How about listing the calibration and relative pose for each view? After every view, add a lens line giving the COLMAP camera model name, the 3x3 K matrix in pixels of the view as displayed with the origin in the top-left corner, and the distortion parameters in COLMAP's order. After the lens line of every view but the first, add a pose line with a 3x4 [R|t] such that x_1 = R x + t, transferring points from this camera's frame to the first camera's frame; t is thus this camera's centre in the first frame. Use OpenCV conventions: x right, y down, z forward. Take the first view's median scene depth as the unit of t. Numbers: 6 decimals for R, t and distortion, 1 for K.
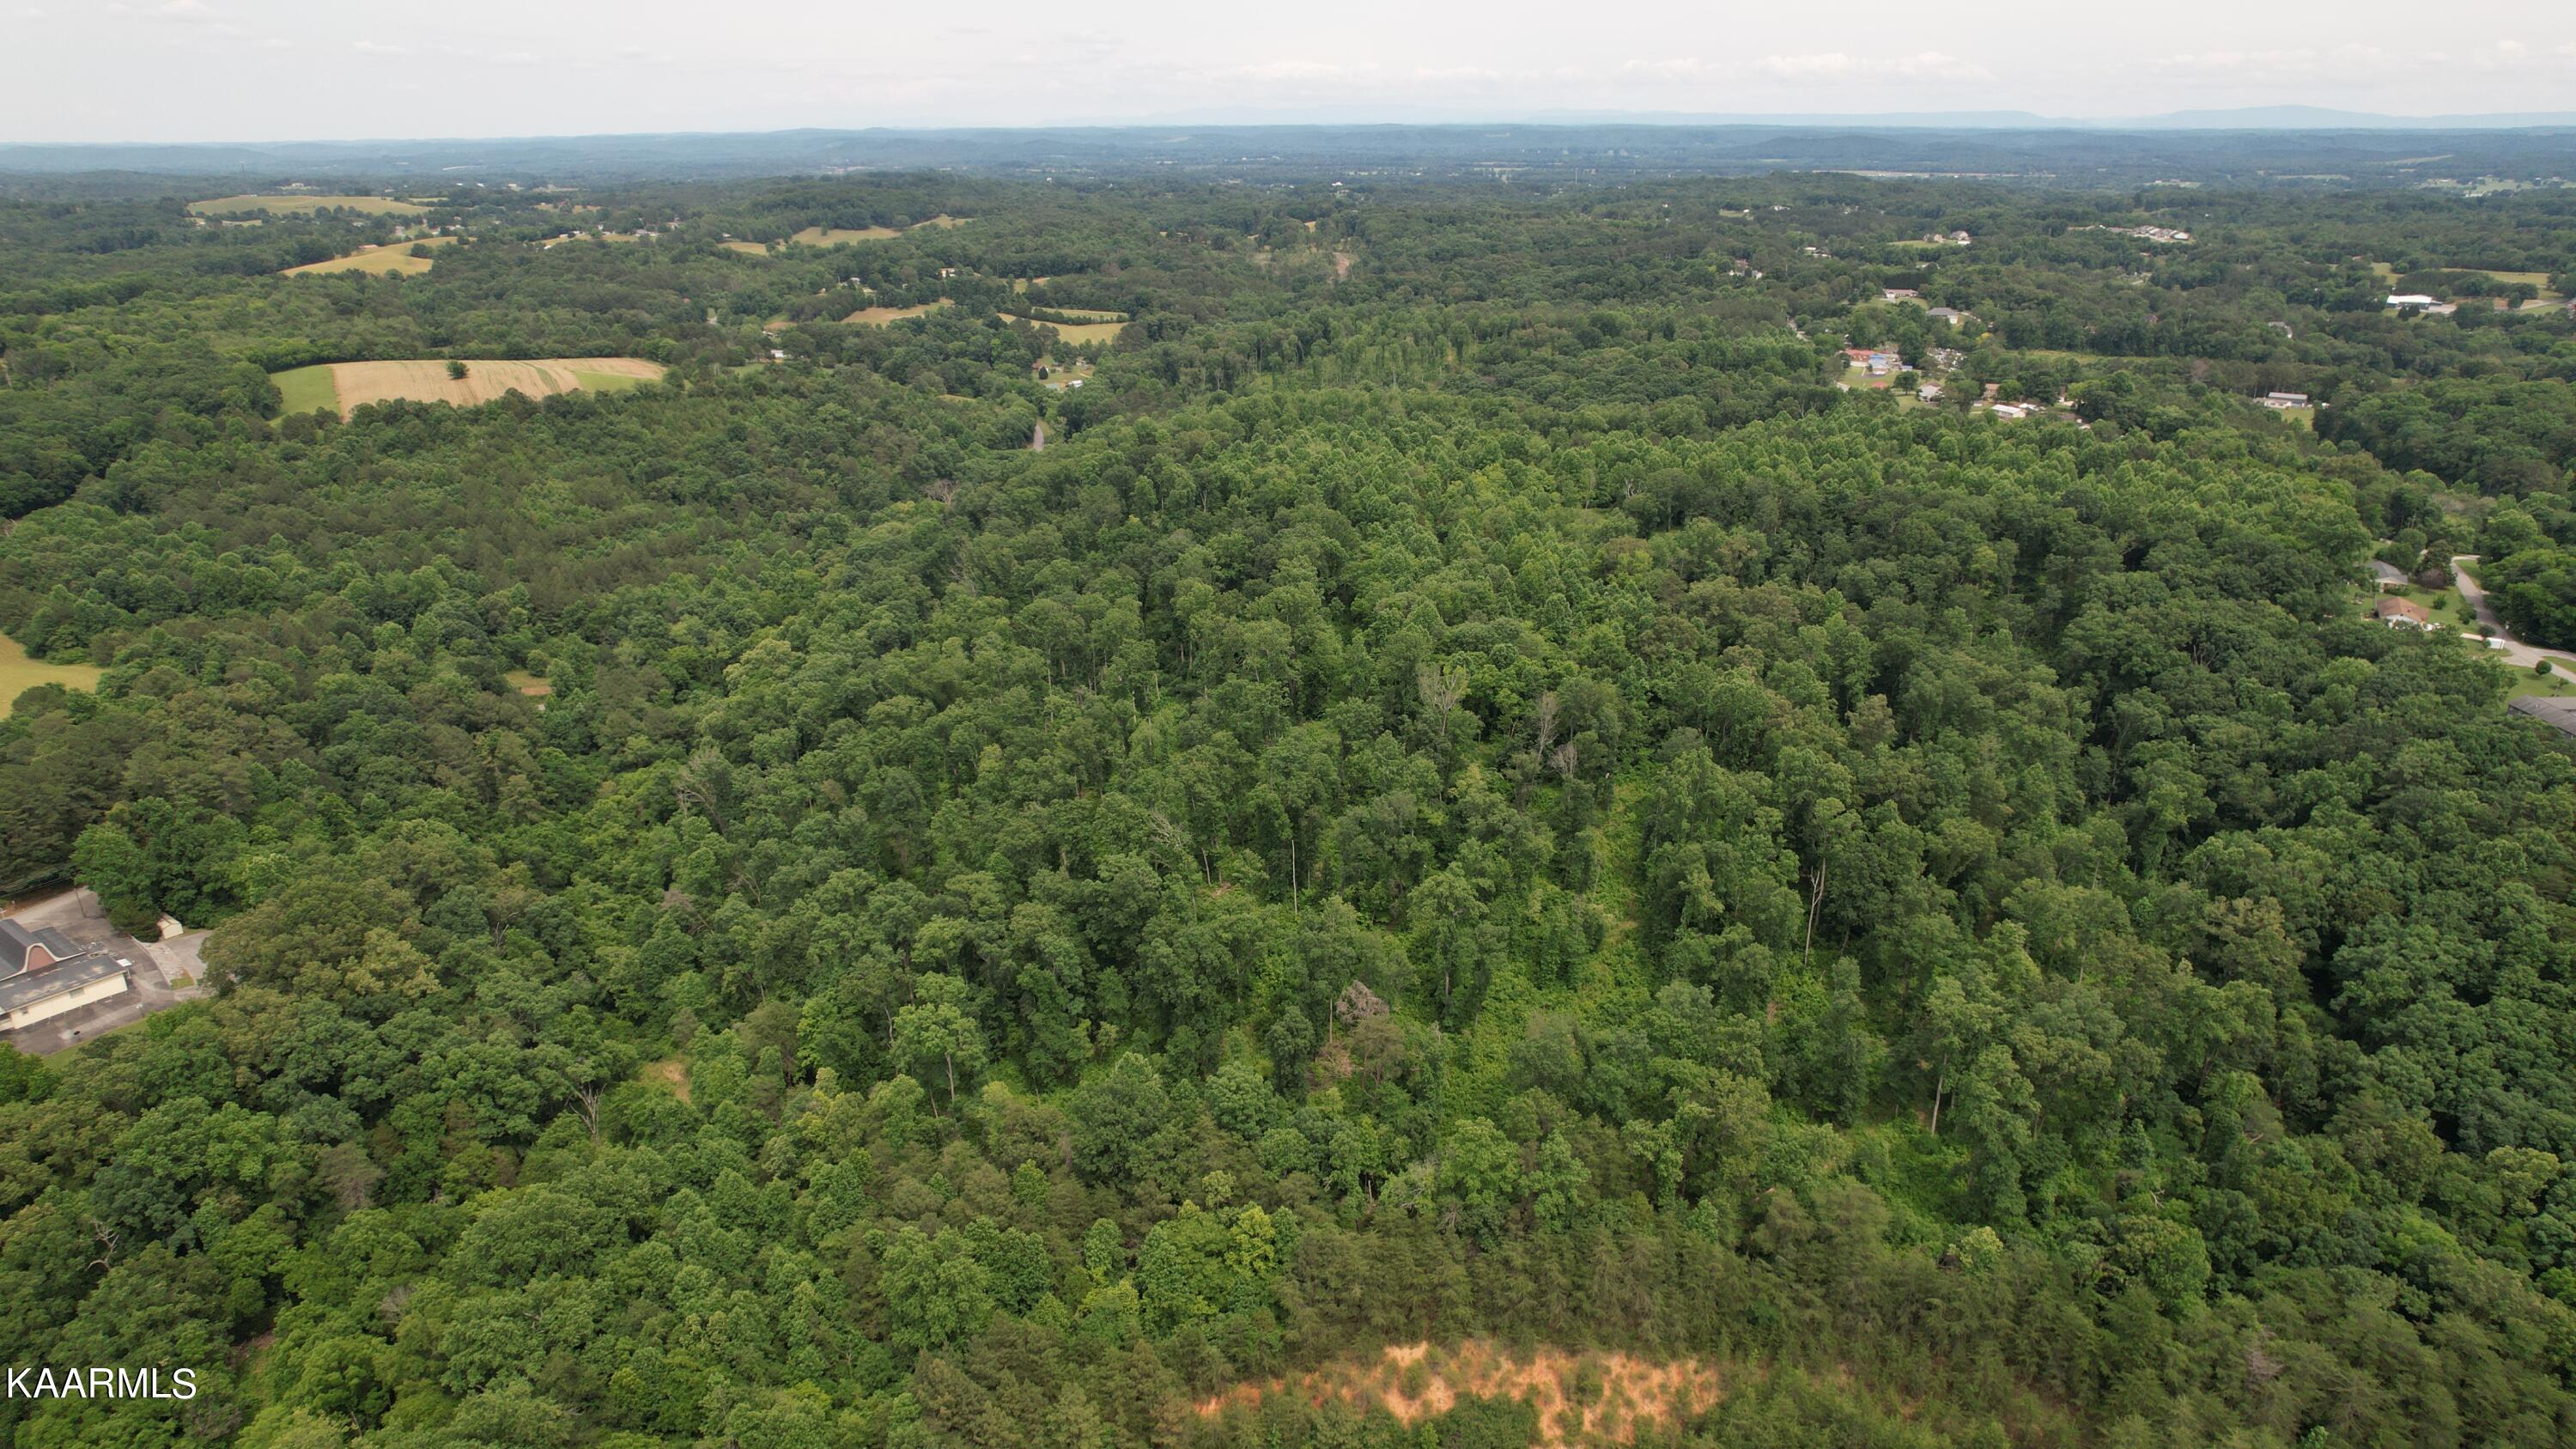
lens RADIAL K [[1645.5, 0, 1297.2], [0, 1645.5, 715.8], [0, 0, 1]] dist [-0.073713, 0.067686]
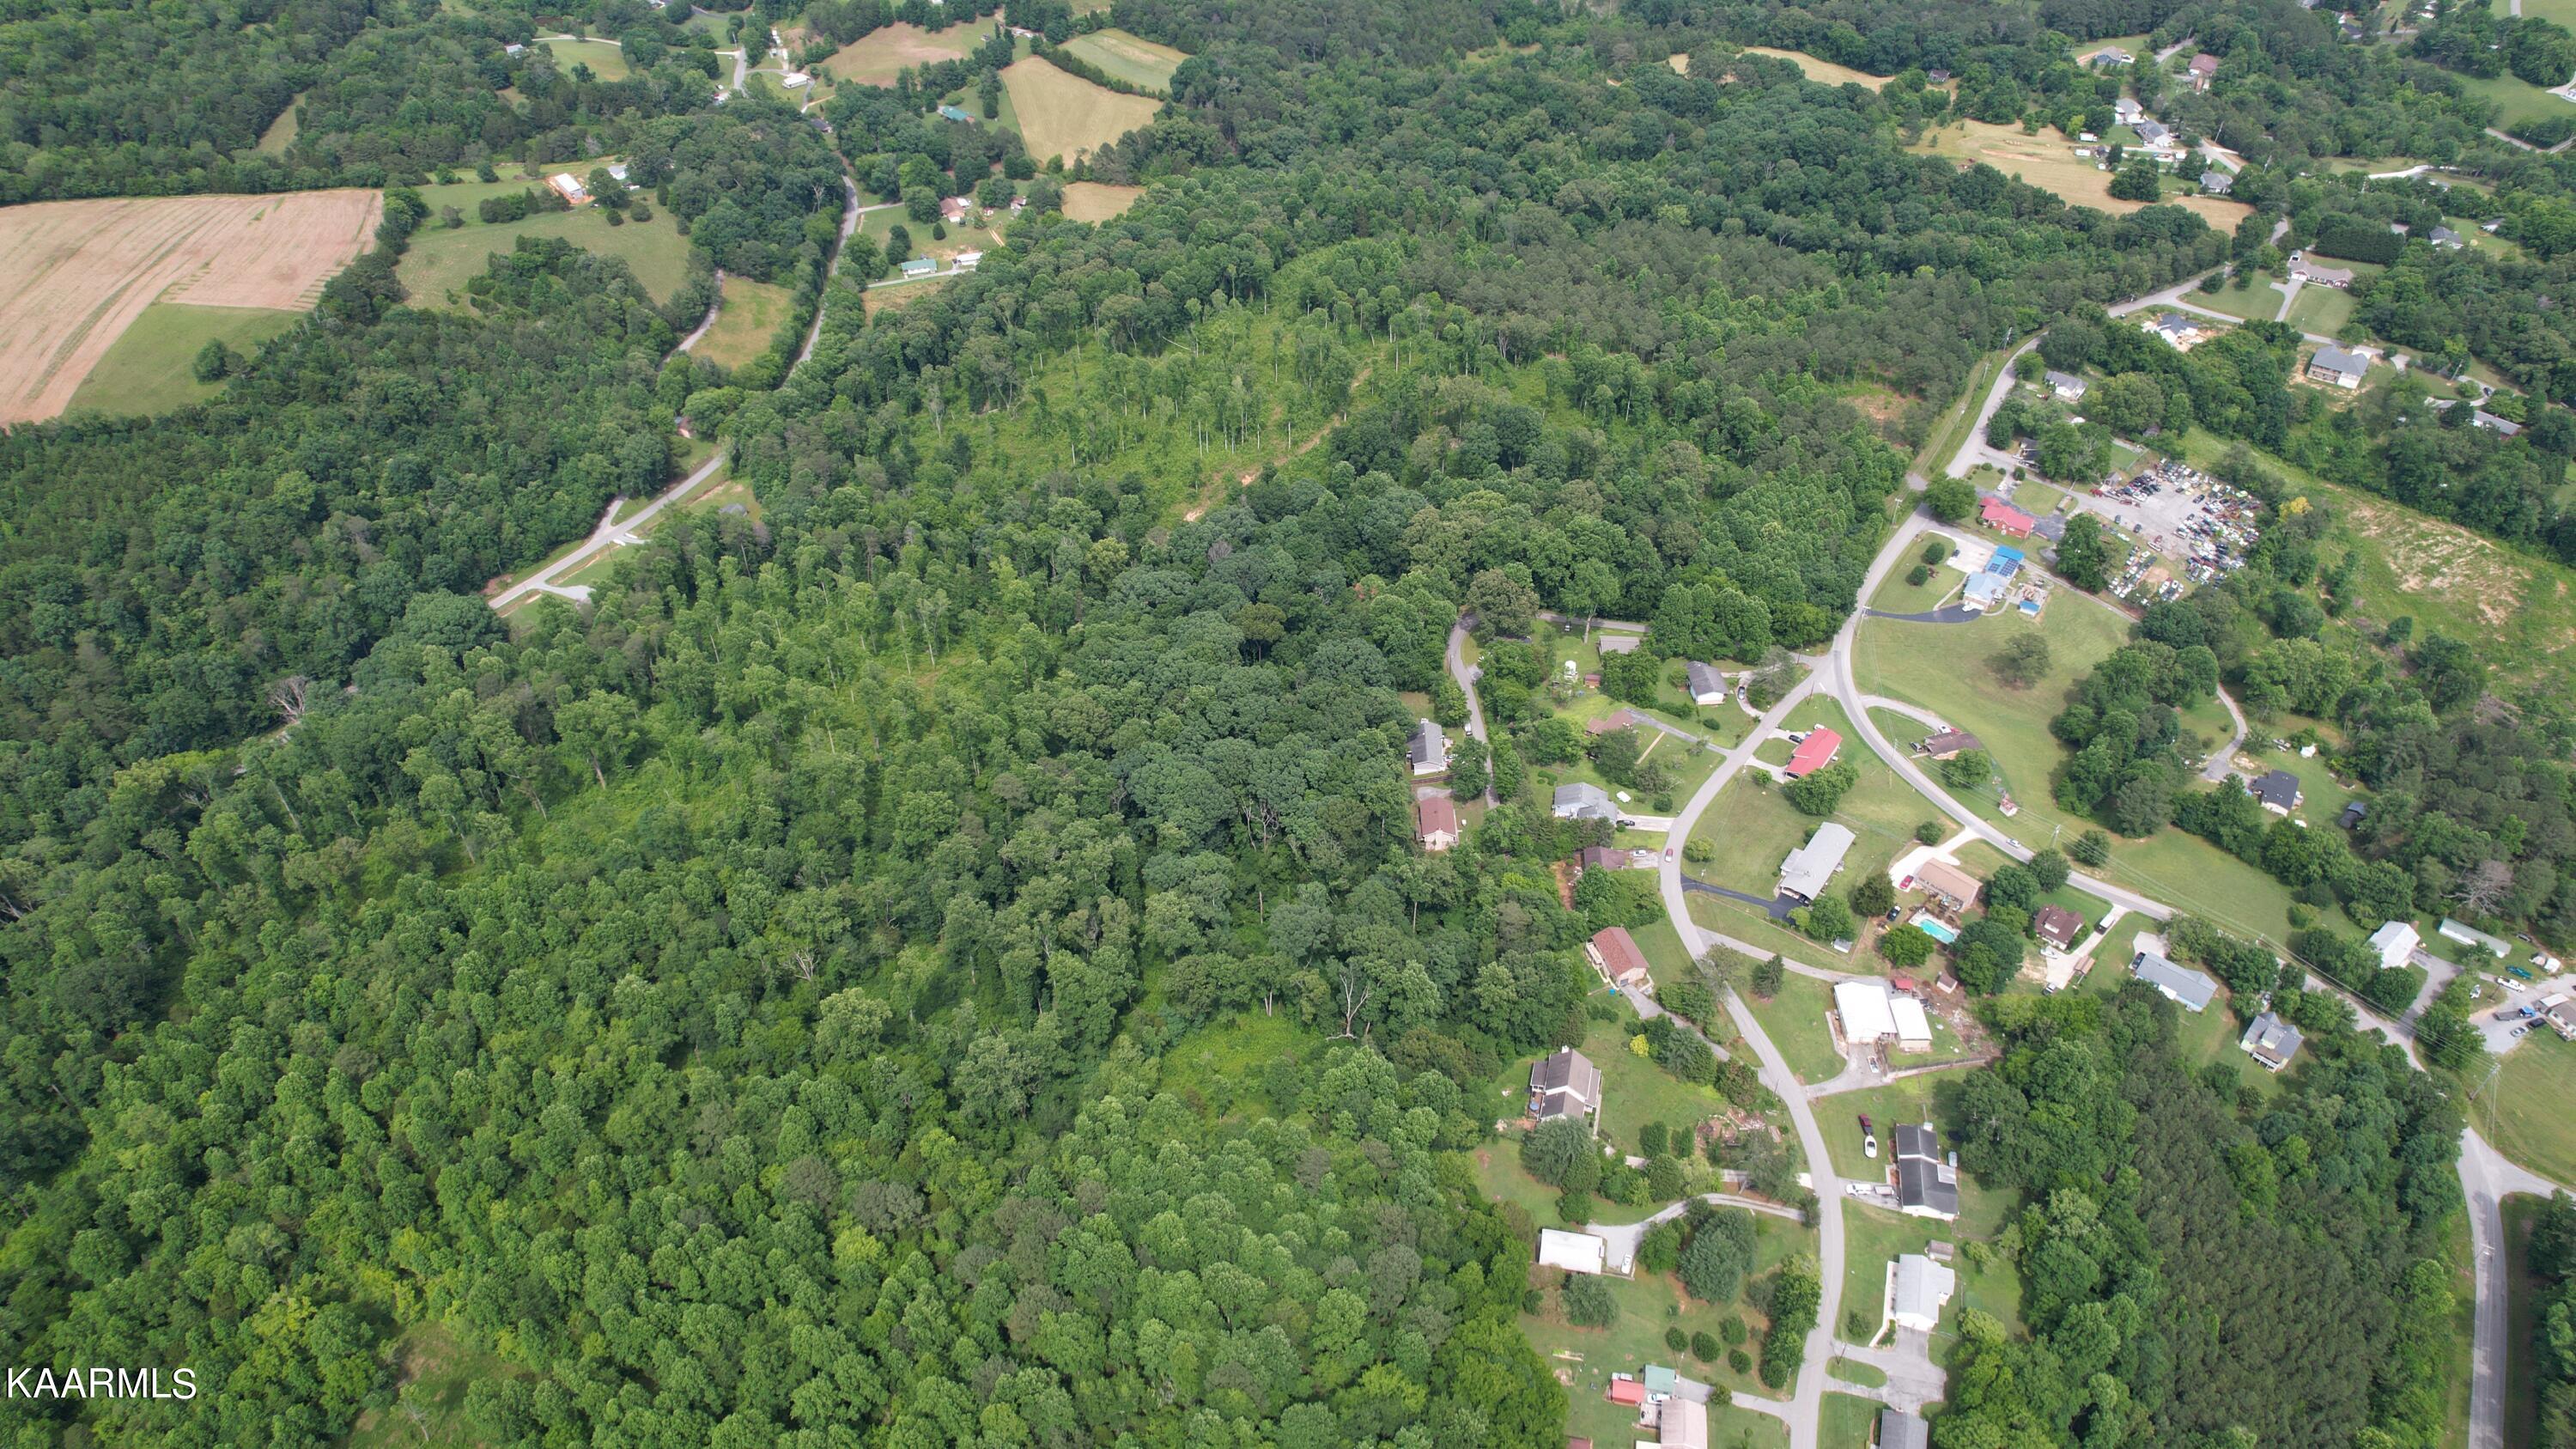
lens RADIAL K [[1645.5, 0, 1302.6], [0, 1645.5, 712.2], [0, 0, 1]] dist [-0.073713, 0.067686]
pose [[0.916157, 0.266076, -0.299767, 0.832584], [-0.147322, 0.919069, 0.365524, -0.905791], [0.372764, -0.290715, 0.881211, 1.009427]]
